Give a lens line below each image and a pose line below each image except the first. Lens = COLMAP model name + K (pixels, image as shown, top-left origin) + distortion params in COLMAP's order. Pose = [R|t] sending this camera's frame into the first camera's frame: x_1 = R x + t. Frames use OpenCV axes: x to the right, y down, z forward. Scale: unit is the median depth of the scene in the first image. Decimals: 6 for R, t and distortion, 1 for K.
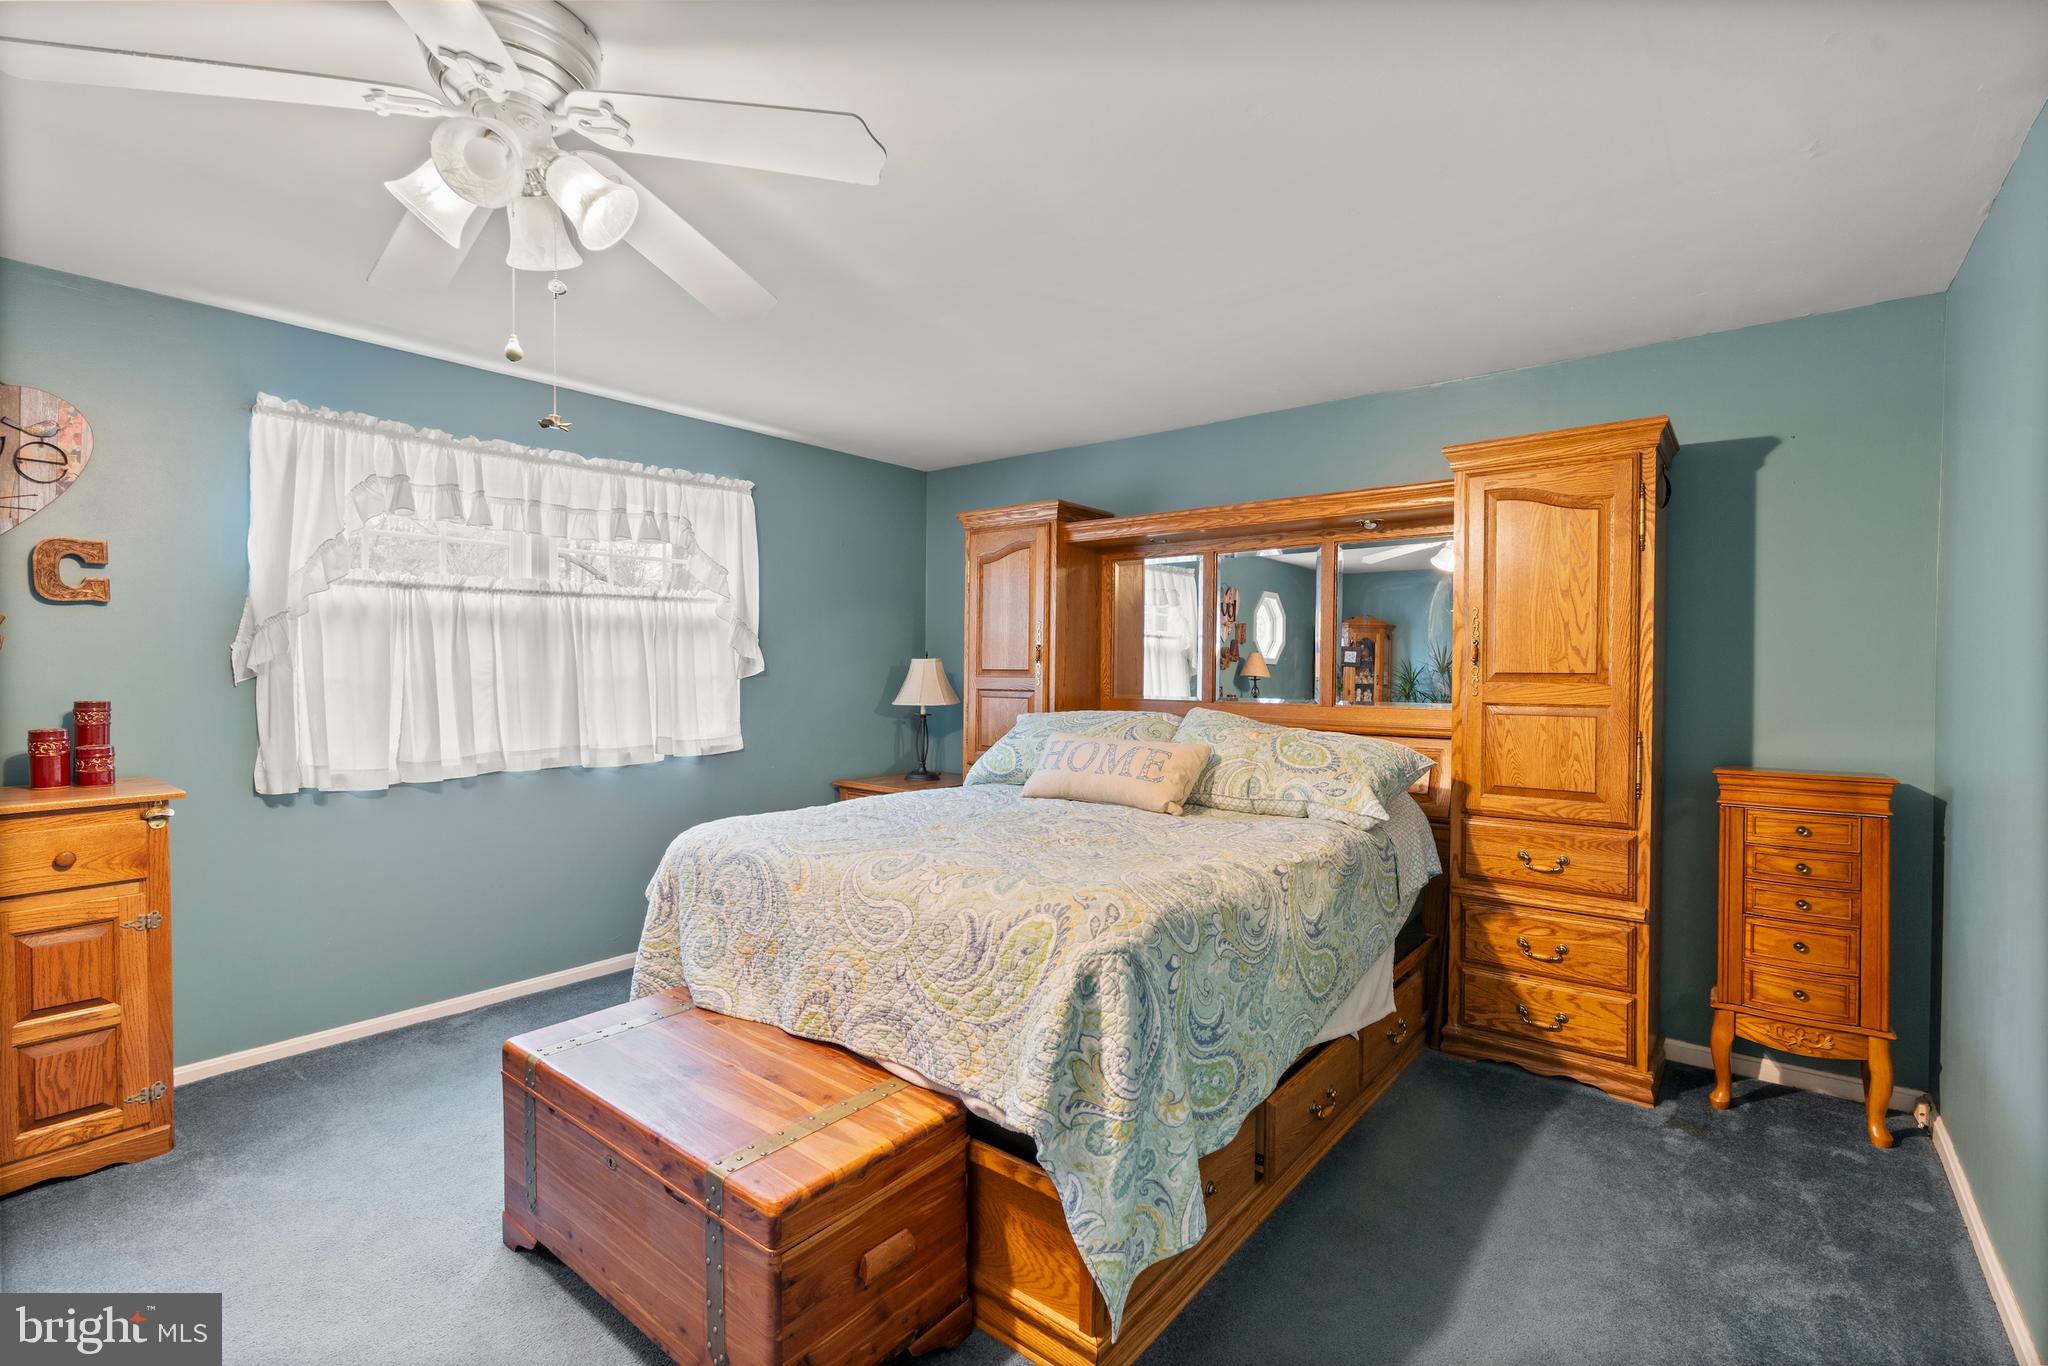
lens RADIAL K [[926.2, 0, 1033.4], [0, 926.2, 675.2], [0, 0, 1]] dist [-0.003328, -0.000835]
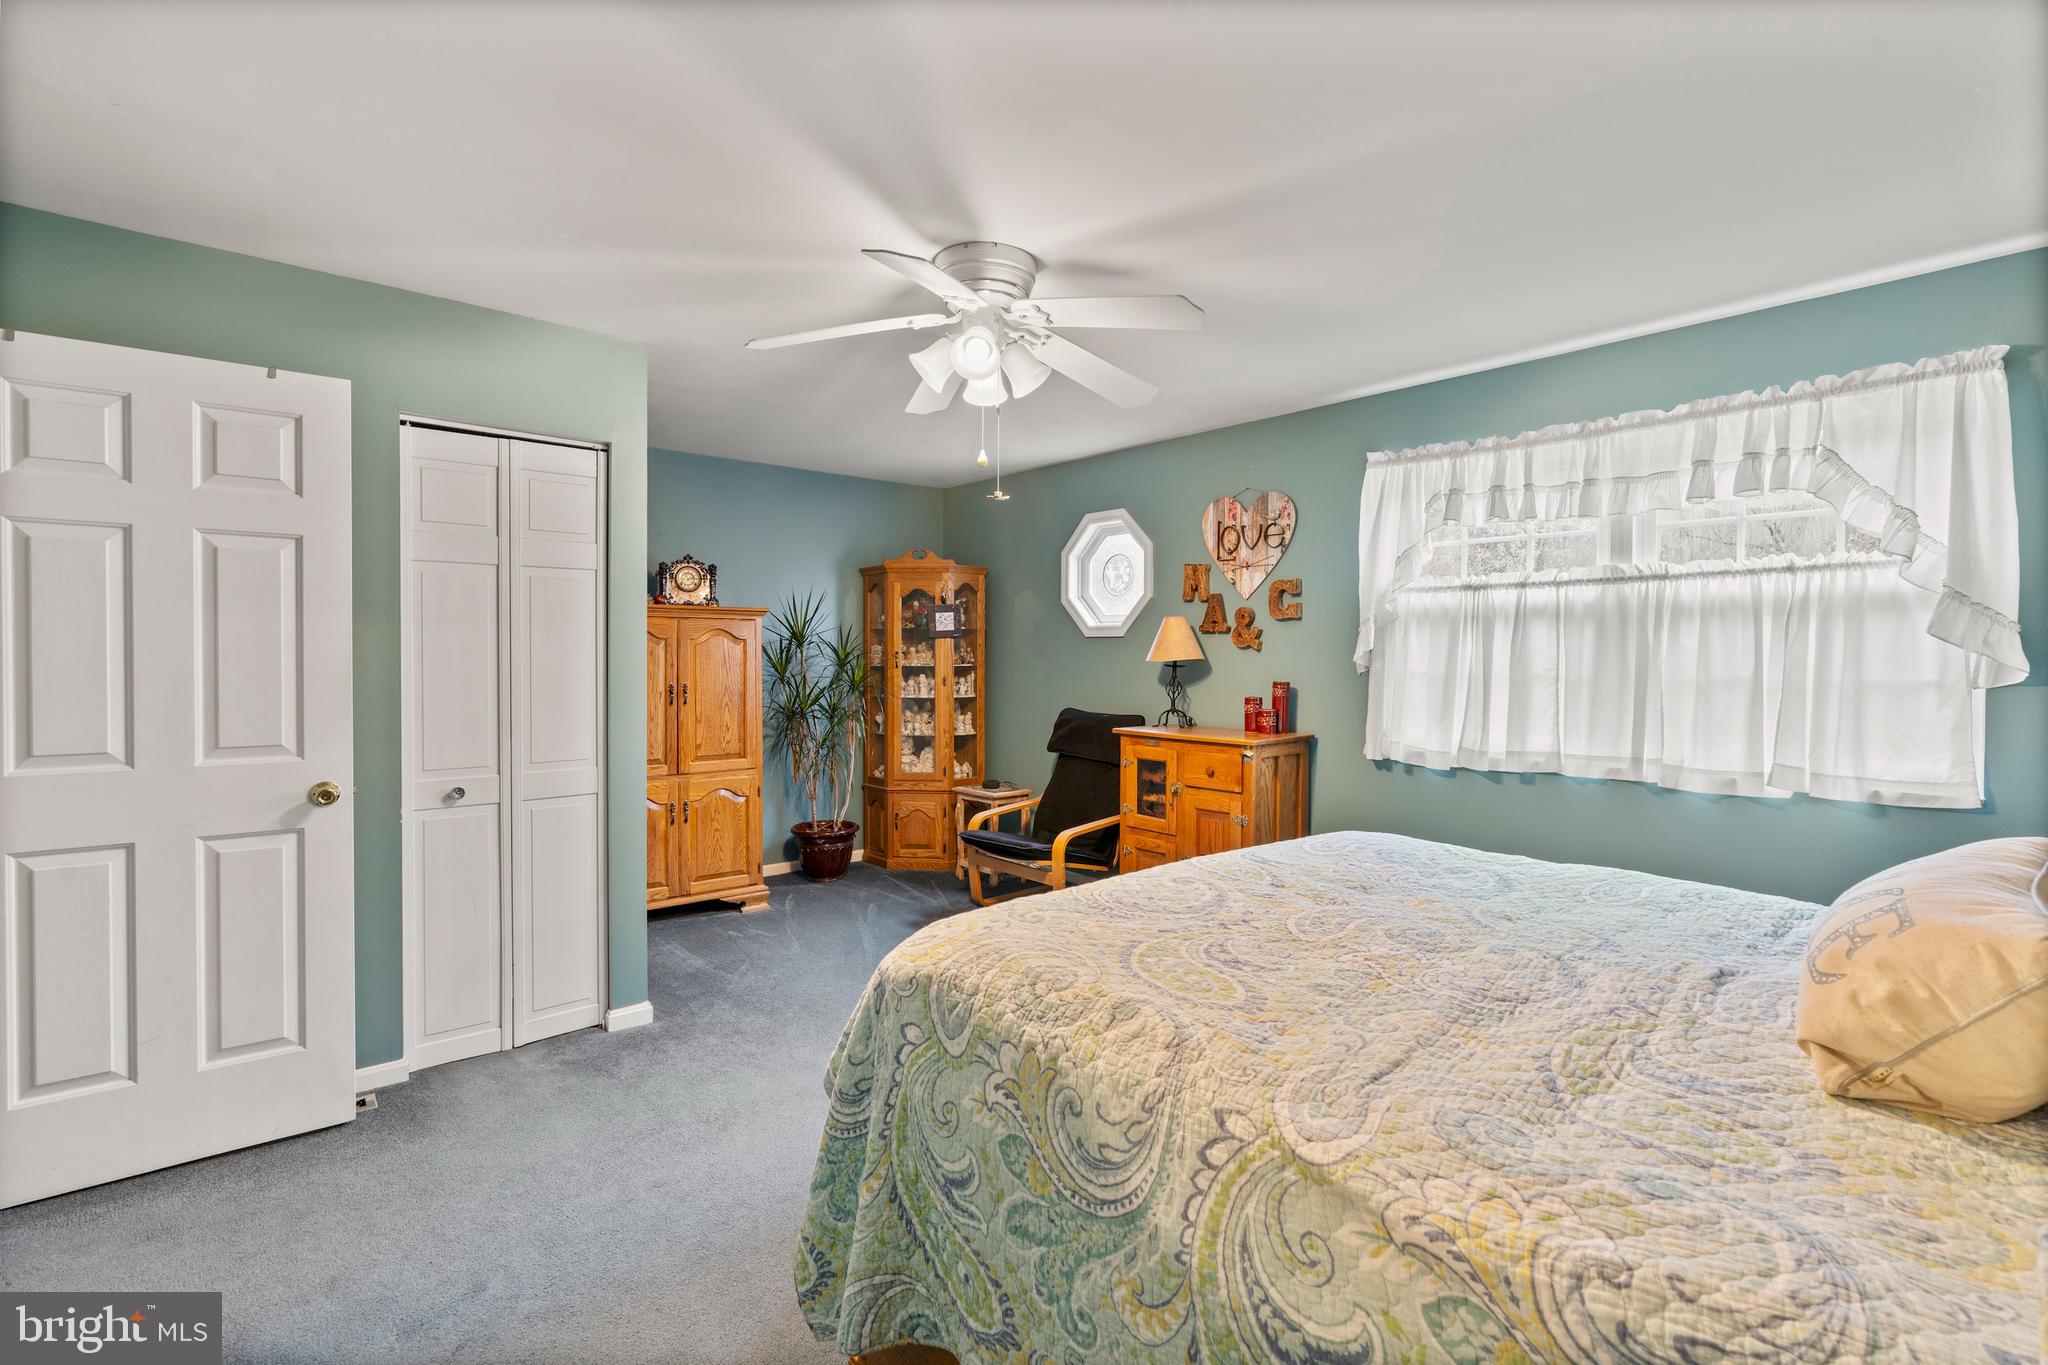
lens RADIAL K [[926.2, 0, 1032.3], [0, 926.2, 677.2], [0, 0, 1]] dist [-0.003328, -0.000835]
pose [[-0.187404, 0.014482, -0.982176, 0.458573], [-0.024779, 0.999503, 0.019465, 0.000339], [0.981970, 0.027986, -0.186952, 0.647623]]
